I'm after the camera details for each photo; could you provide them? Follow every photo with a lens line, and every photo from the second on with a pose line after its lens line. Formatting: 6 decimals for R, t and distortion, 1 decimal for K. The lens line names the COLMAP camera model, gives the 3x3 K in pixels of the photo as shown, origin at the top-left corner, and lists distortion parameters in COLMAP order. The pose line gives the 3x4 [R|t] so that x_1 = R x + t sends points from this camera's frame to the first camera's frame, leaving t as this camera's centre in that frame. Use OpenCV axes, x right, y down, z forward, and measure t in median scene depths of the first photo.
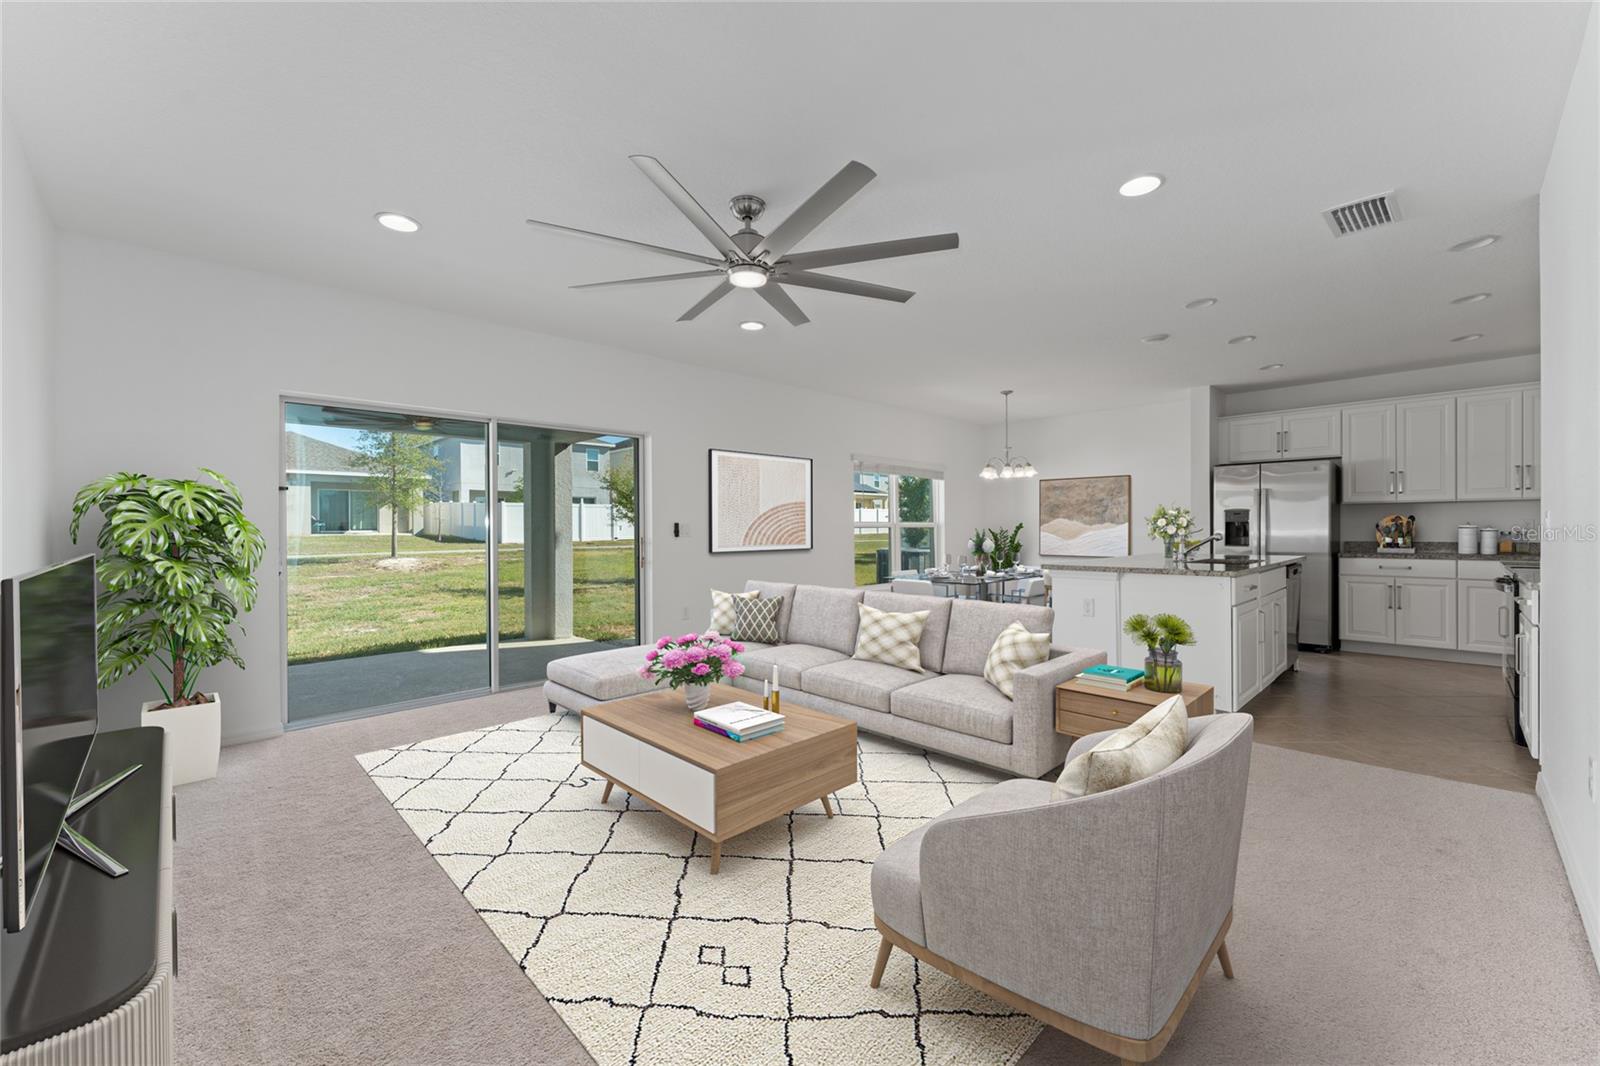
lens RADIAL K [[639.1, 0, 803.7], [0, 639.1, 536.1], [0, 0, 1]] dist [0.008094, -0.000177]
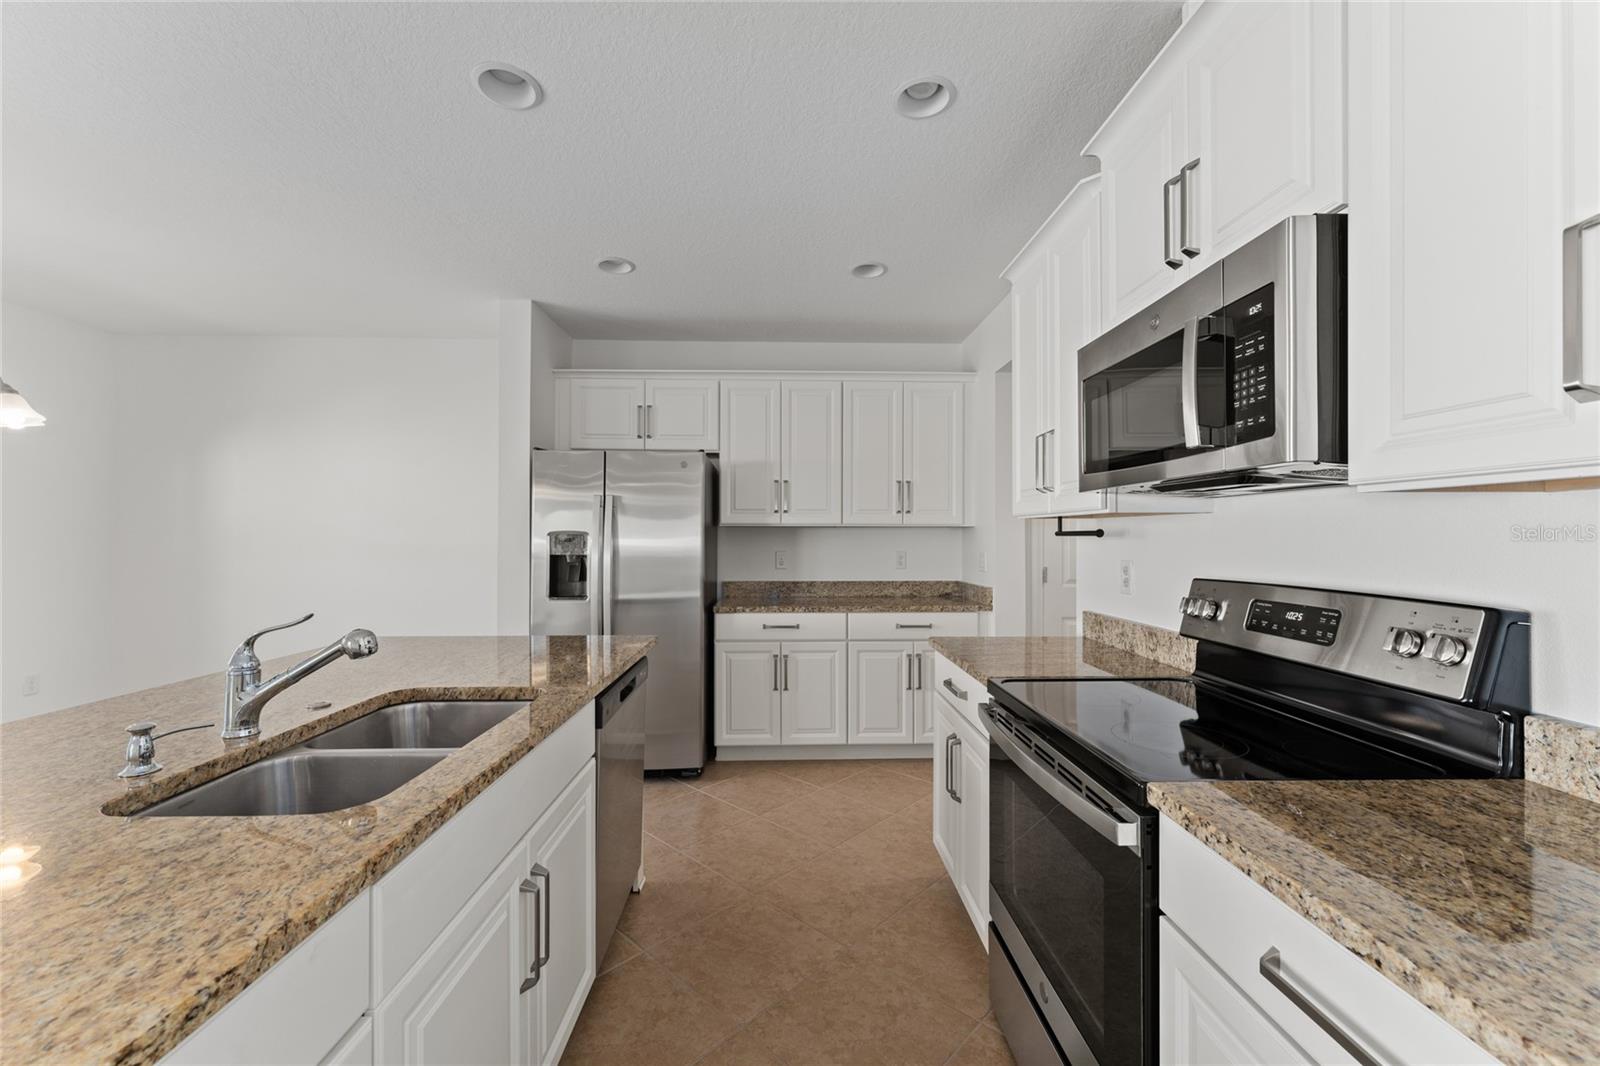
lens RADIAL K [[639.1, 0, 811.1], [0, 639.1, 535.6], [0, 0, 1]] dist [0.008094, -0.000177]
pose [[0.671399, 0.006027, 0.741071, 0.419944], [-0.001454, 0.999976, -0.006816, -0.034798], [-0.741094, 0.003499, 0.671392, 0.496250]]
